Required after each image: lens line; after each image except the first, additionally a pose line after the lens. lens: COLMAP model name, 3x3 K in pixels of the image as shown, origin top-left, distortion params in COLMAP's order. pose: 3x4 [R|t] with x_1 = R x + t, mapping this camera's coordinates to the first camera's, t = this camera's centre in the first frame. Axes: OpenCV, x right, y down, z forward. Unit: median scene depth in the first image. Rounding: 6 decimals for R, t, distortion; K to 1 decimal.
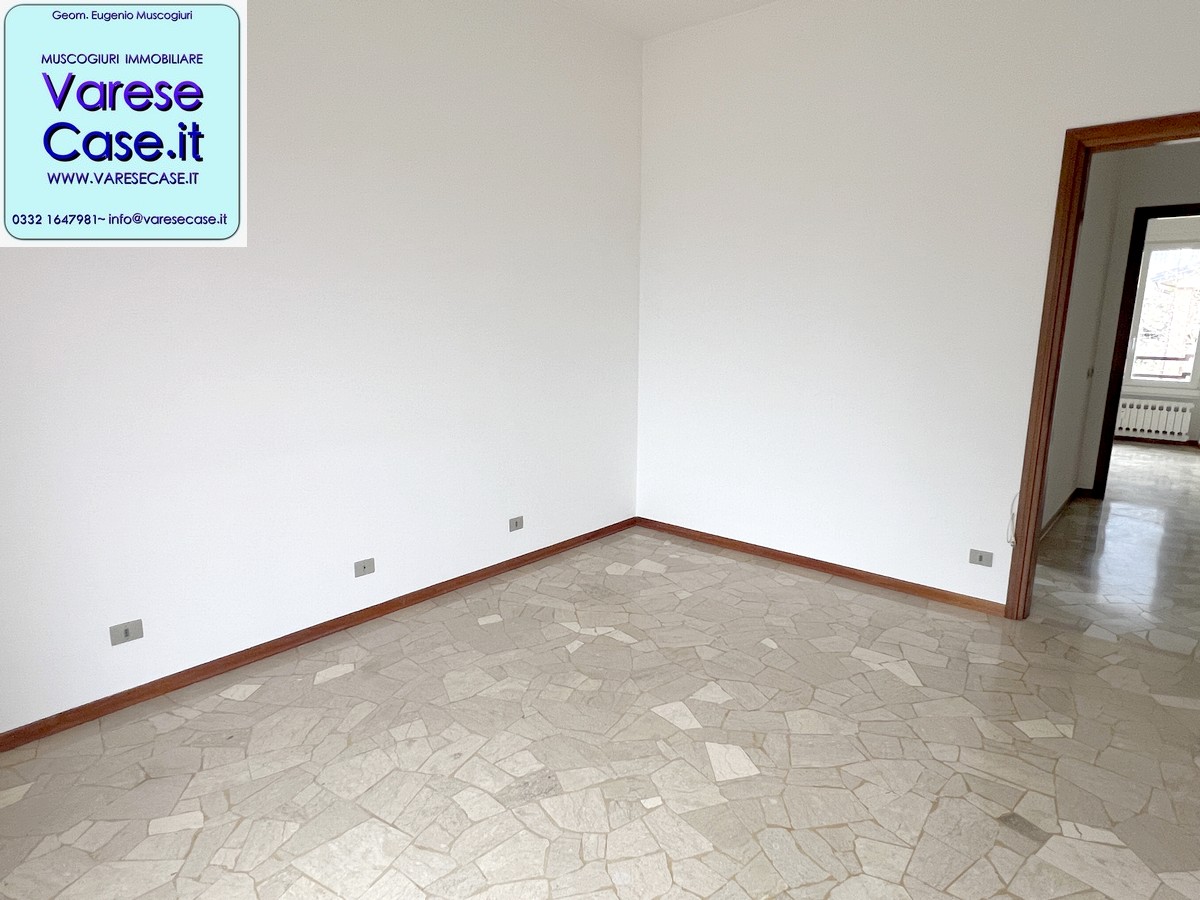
lens RADIAL K [[710.6, 0, 592.3], [0, 710.6, 457.0], [0, 0, 1]] dist [0.002218, -0.000201]
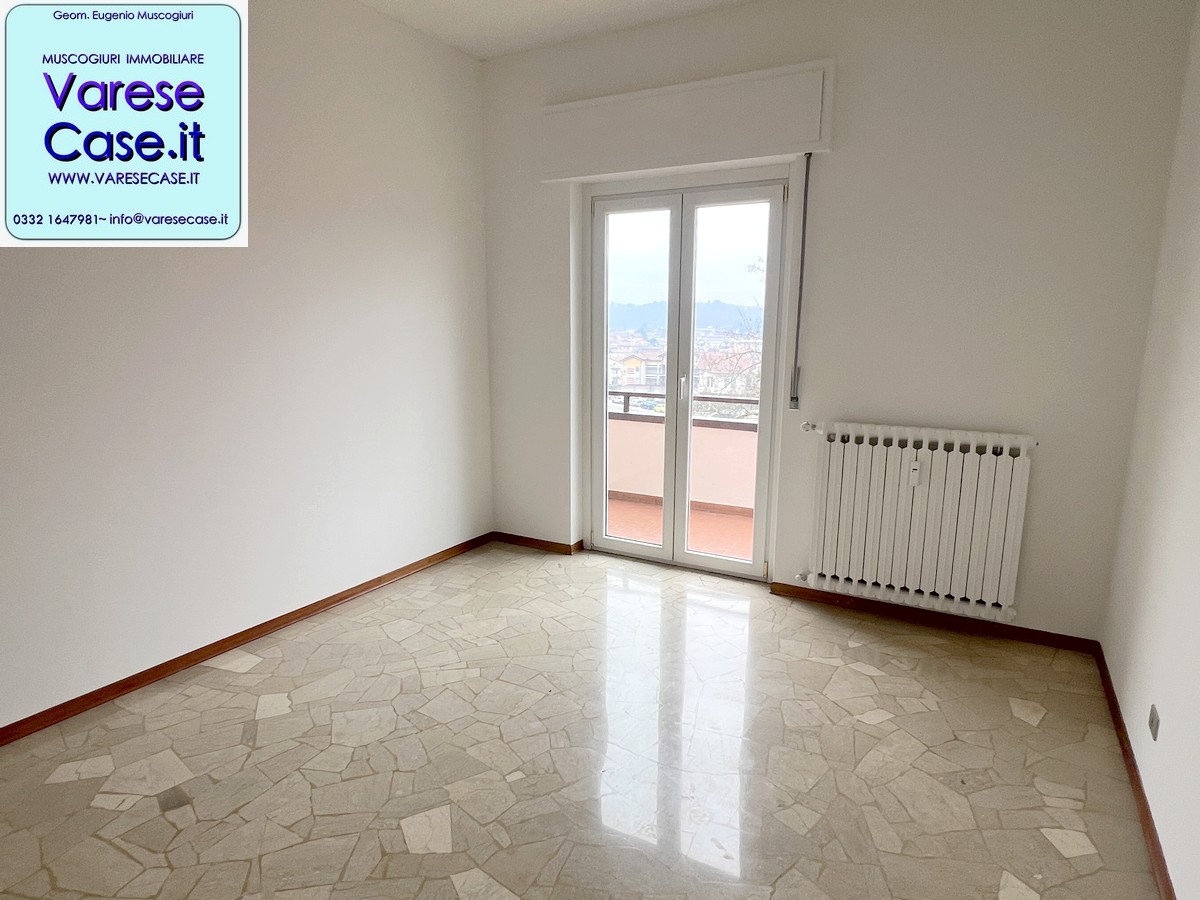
lens RADIAL K [[707.5, 0, 598.8], [0, 707.5, 454.4], [0, 0, 1]] dist [-0.000665, 0.001265]
pose [[-0.977911, 0.031772, -0.206593, 0.157038], [-0.049667, 0.924752, 0.377315, -0.366418], [0.203036, 0.379241, -0.902747, 1.712532]]
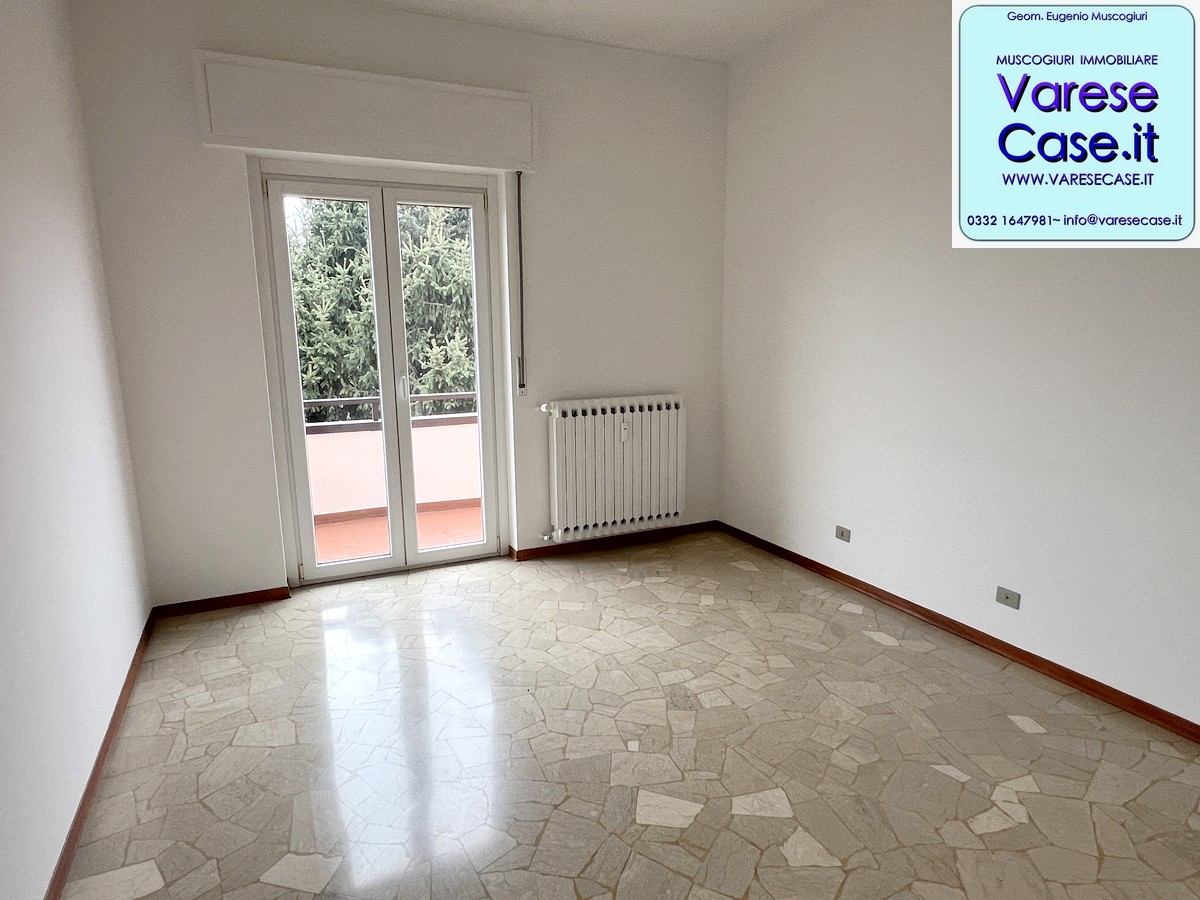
lens RADIAL K [[707.5, 0, 593.9], [0, 707.5, 450.5], [0, 0, 1]] dist [-0.000665, 0.001265]
pose [[-0.394077, 0.167579, -0.903671, 1.006247], [-0.180366, 0.950016, 0.254829, -0.237894], [0.901206, 0.263413, -0.344154, 1.139583]]
